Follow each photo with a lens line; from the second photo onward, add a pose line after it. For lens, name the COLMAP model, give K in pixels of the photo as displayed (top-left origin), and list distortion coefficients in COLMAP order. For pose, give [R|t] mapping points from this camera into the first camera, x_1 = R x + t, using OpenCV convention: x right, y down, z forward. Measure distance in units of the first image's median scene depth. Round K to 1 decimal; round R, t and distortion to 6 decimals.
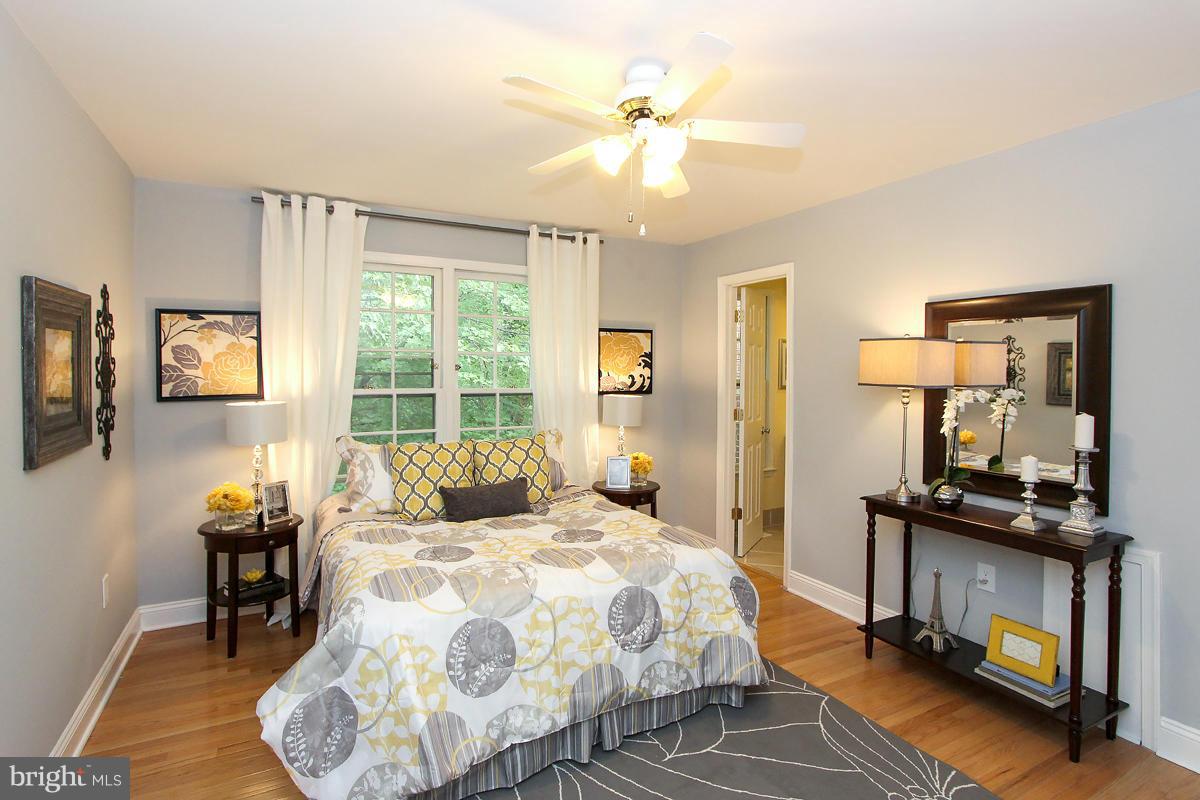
lens RADIAL K [[594.9, 0, 590.6], [0, 594.9, 370.2], [0, 0, 1]] dist [-0.016152, 0.003659]
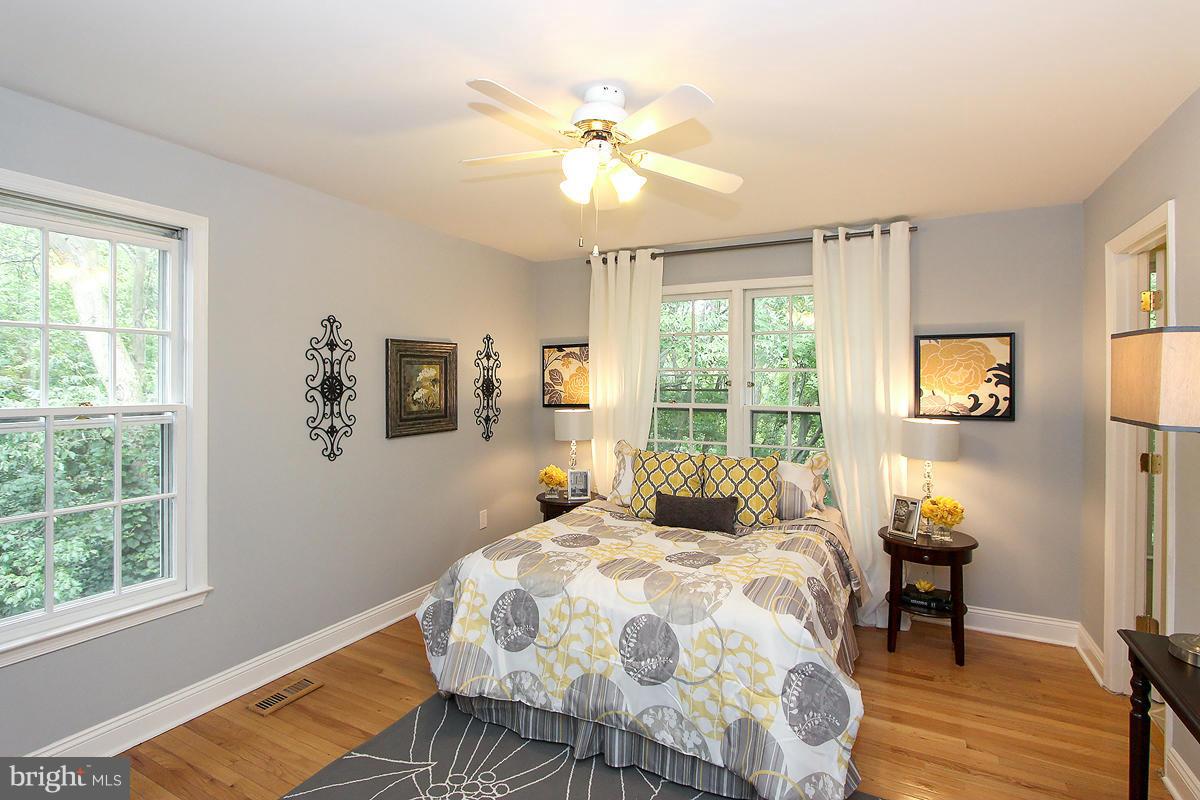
lens RADIAL K [[579.3, 0, 614.4], [0, 579.3, 373.6], [0, 0, 1]] dist [-0.017346, 0.003934]
pose [[0.563111, -0.013623, -0.826269, 0.576428], [-0.002274, 0.999835, -0.018034, -0.005772], [0.826378, 0.012034, 0.562987, 0.299885]]
